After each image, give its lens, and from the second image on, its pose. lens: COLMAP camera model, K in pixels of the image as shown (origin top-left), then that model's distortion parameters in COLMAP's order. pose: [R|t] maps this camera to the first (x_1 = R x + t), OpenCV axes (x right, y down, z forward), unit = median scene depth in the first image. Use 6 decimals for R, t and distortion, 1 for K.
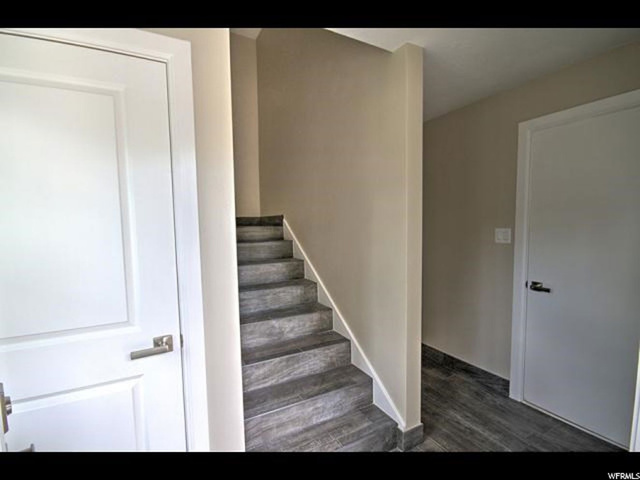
lens RADIAL K [[293.7, 0, 317.2], [0, 293.7, 245.7], [0, 0, 1]] dist [-0.002600, 0.000407]
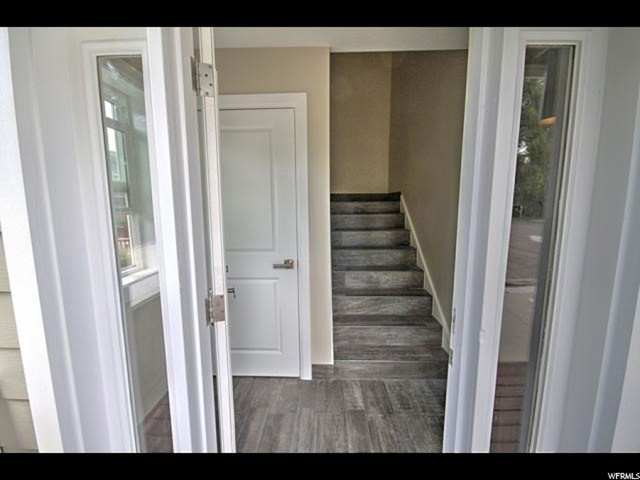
lens RADIAL K [[293.7, 0, 320.2], [0, 293.7, 240.5], [0, 0, 1]] dist [-0.002600, 0.000407]
pose [[0.870387, 0.070320, -0.487321, 0.297628], [-0.040078, 0.996583, 0.072226, 0.027322], [0.490734, -0.043334, 0.870231, -0.280039]]
